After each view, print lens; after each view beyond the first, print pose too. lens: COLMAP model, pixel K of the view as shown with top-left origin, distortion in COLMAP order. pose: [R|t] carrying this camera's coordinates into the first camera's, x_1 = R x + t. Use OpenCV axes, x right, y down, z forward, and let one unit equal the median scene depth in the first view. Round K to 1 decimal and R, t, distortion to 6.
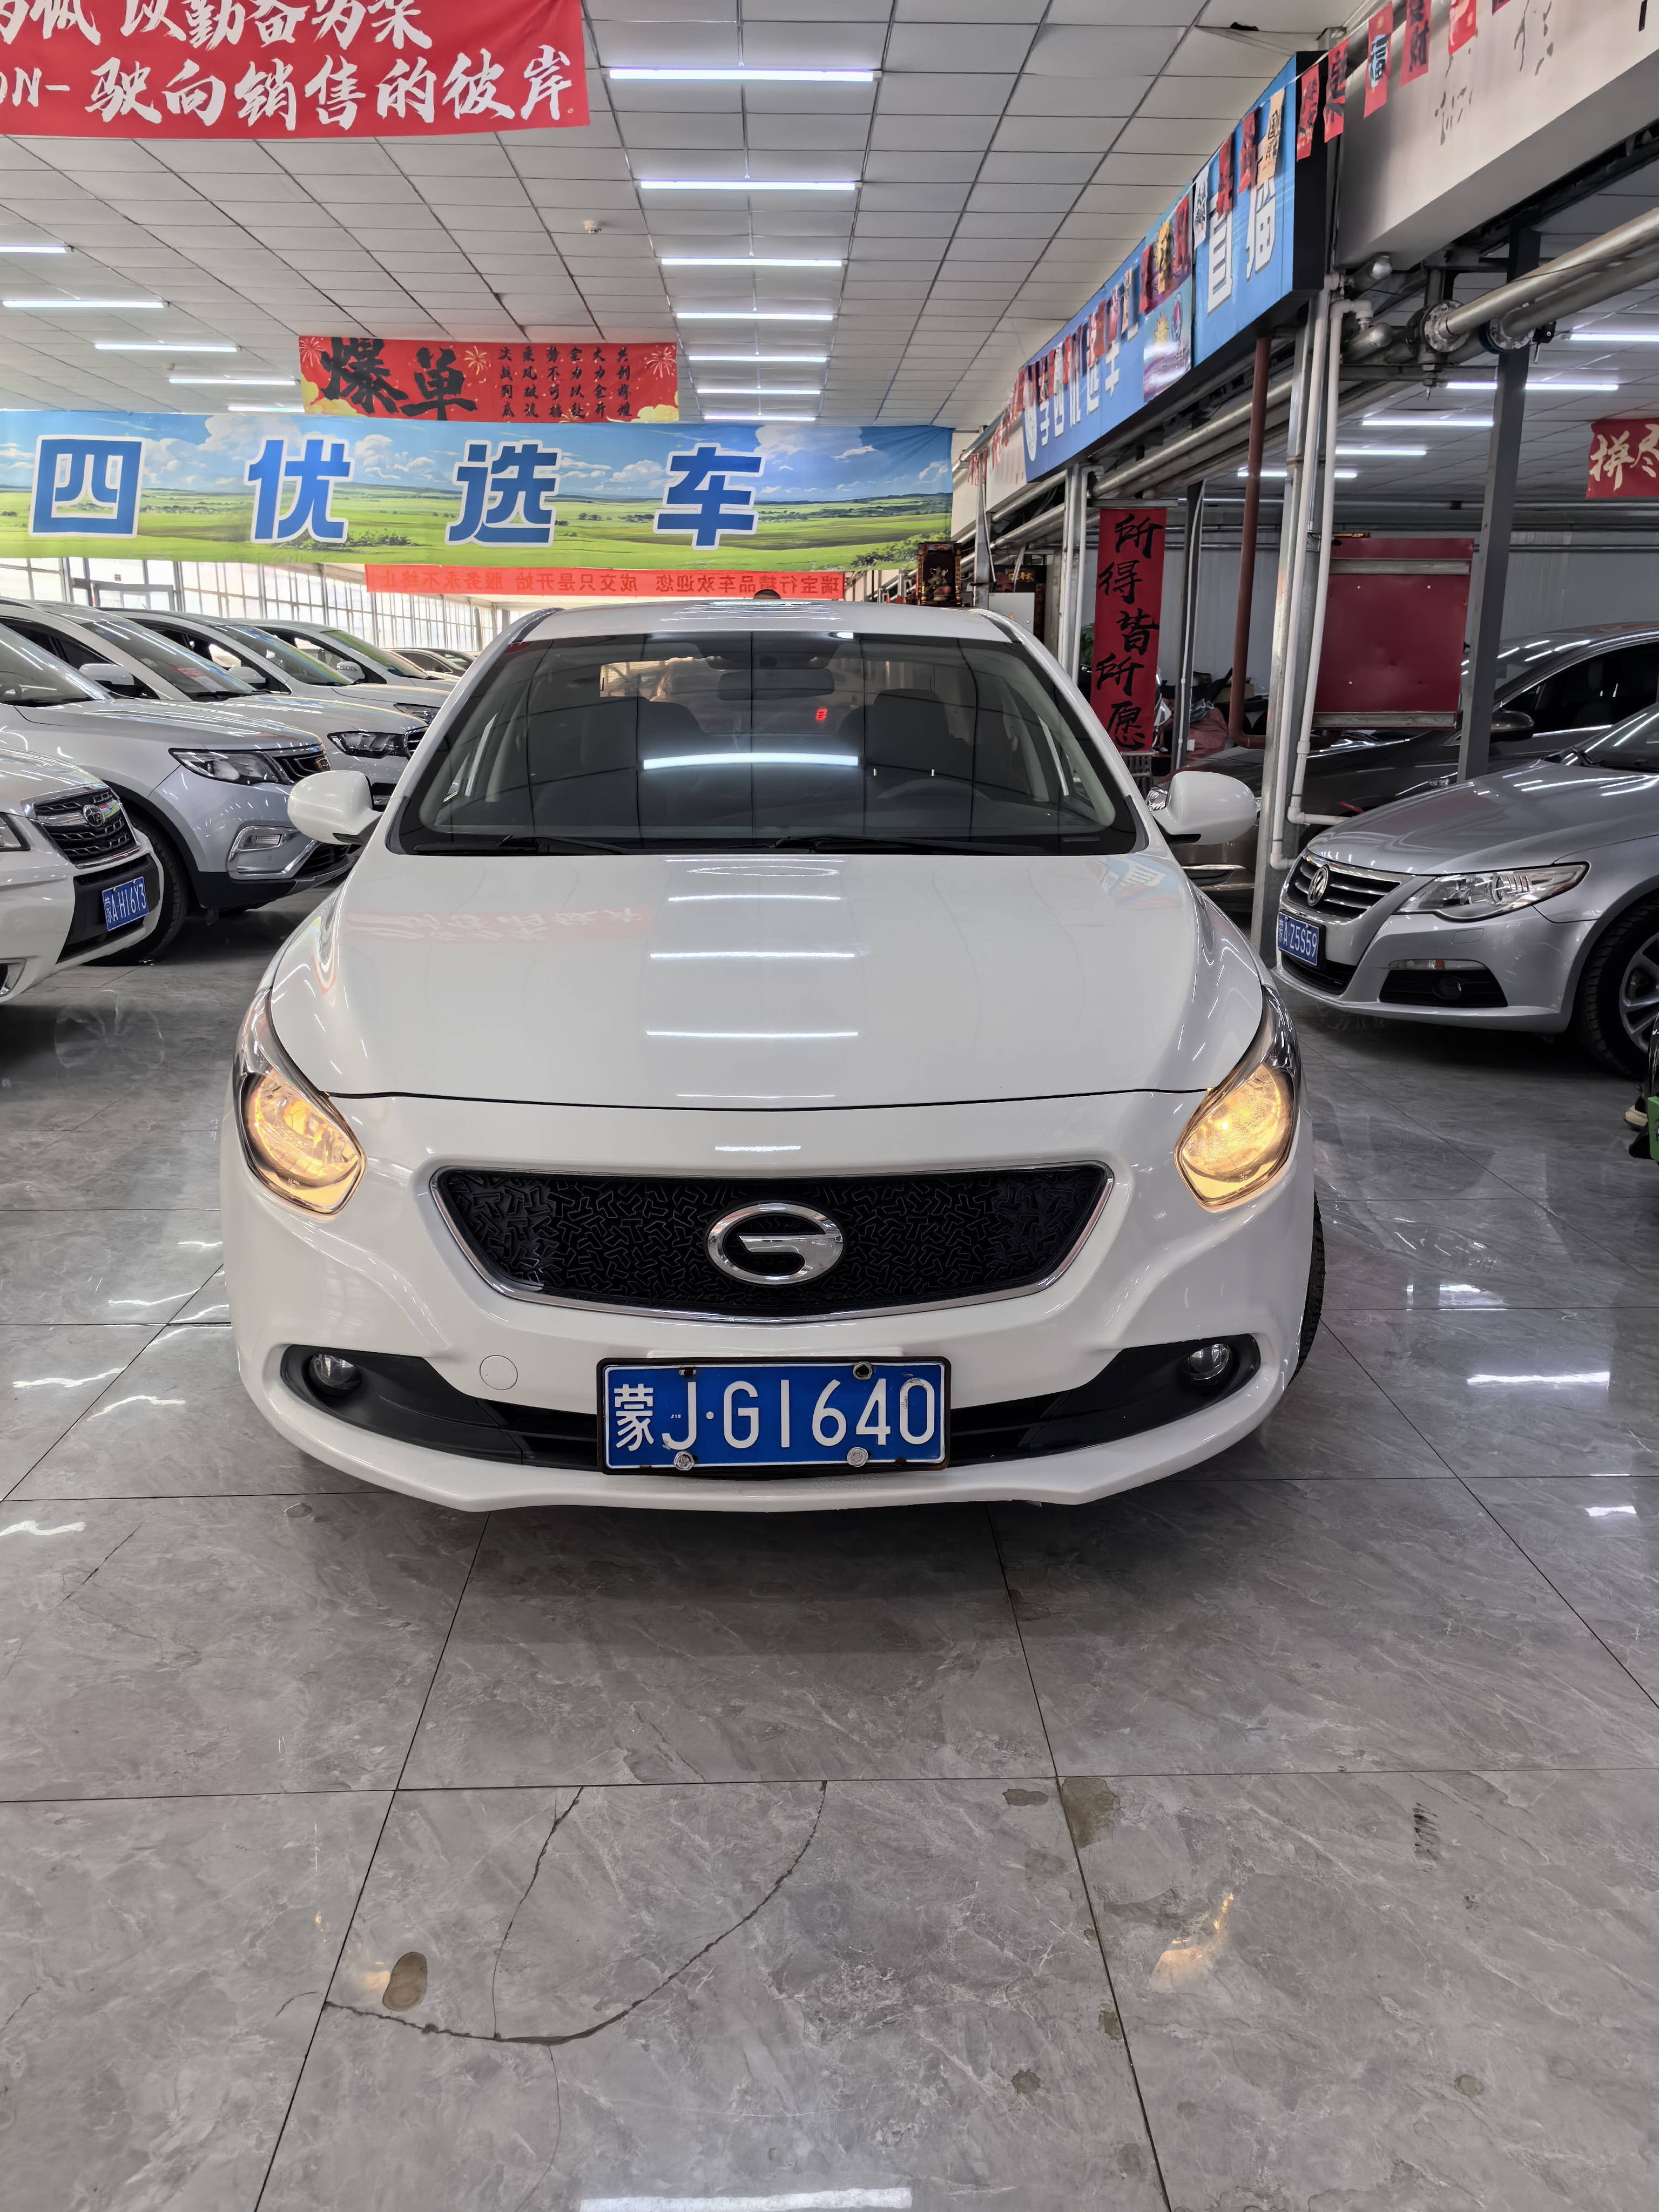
lens RADIAL K [[1727.9, 0, 804.4], [0, 1727.9, 1112.8], [0, 0, 1]] dist [0.075396, -0.086891]
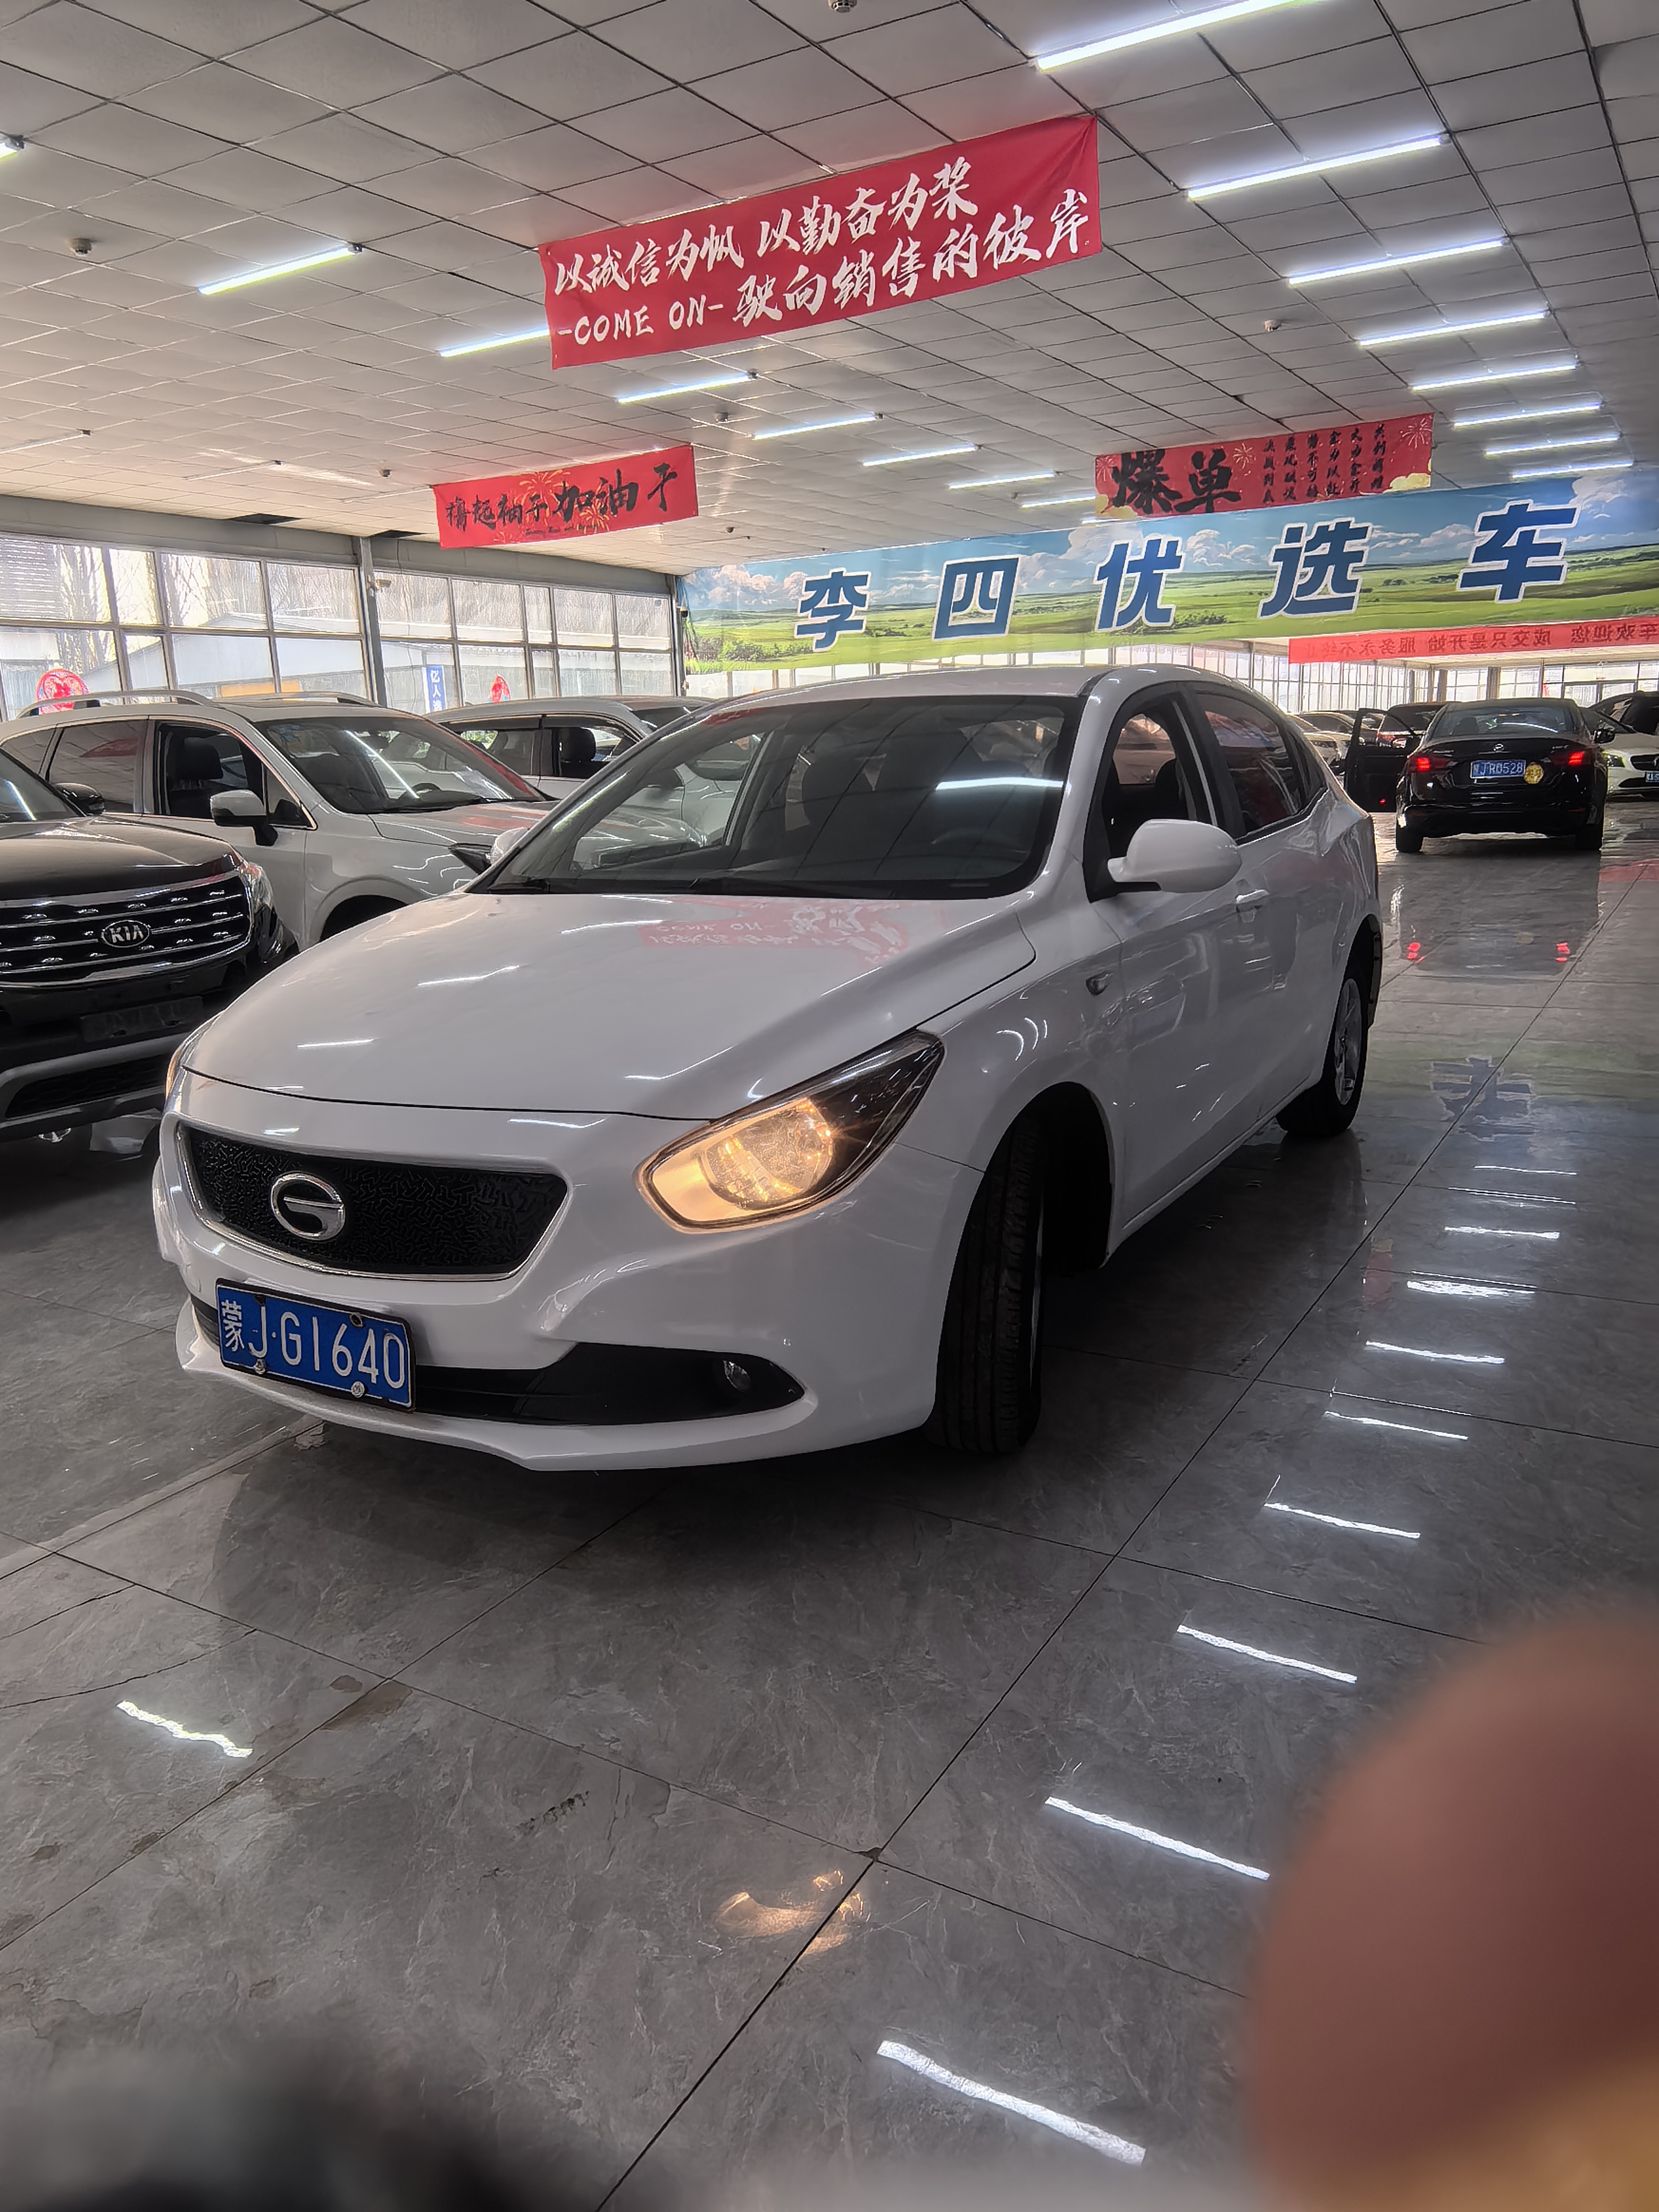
lens RADIAL K [[1518.9, 0, 834.6], [0, 1518.9, 1136.4], [0, 0, 1]] dist [0.003539, -0.018736]
pose [[0.847365, 0.097025, -0.522071, 0.297887], [-0.091592, 0.995135, 0.036281, -0.016784], [0.523051, 0.017075, 0.852130, 0.090497]]
